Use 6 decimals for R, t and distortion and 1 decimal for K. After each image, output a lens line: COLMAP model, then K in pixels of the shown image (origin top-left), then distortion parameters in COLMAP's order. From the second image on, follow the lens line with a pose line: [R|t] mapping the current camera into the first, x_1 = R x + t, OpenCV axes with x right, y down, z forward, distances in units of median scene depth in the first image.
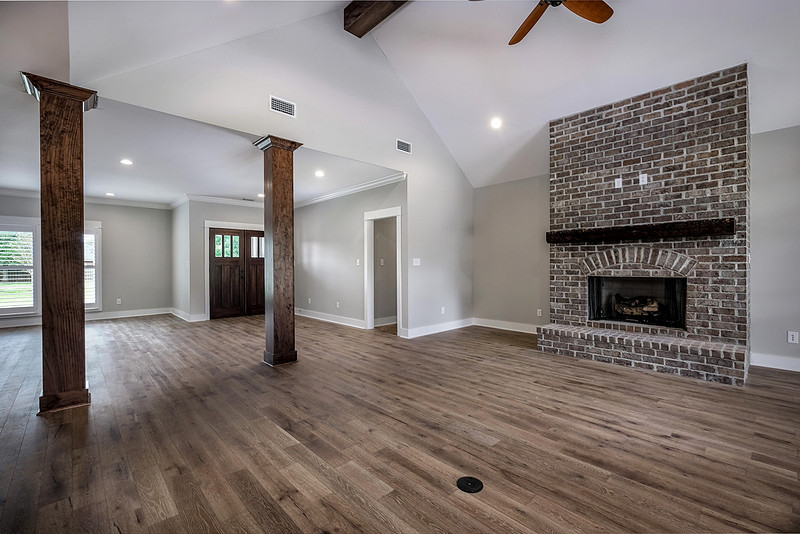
lens RADIAL K [[352.2, 0, 402.9], [0, 352.2, 267.0], [0, 0, 1]] dist [0.000405, -0.000008]
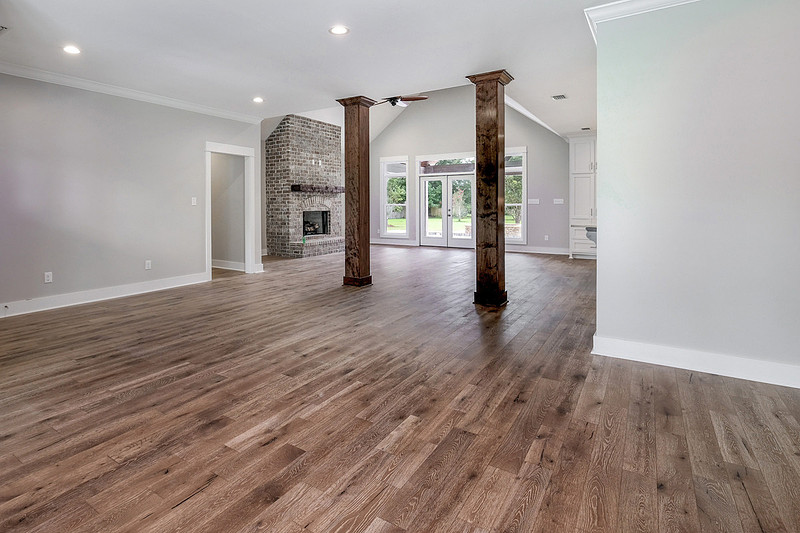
lens RADIAL K [[428.2, 0, 346.2], [0, 428.2, 206.5], [0, 0, 1]] dist [0.000099, 0.000009]
pose [[-0.194778, -0.000023, 0.980847, -1.733200], [0.008595, 0.999962, 0.001730, 0.000000], [-0.980810, 0.008767, -0.194771, 1.305176]]
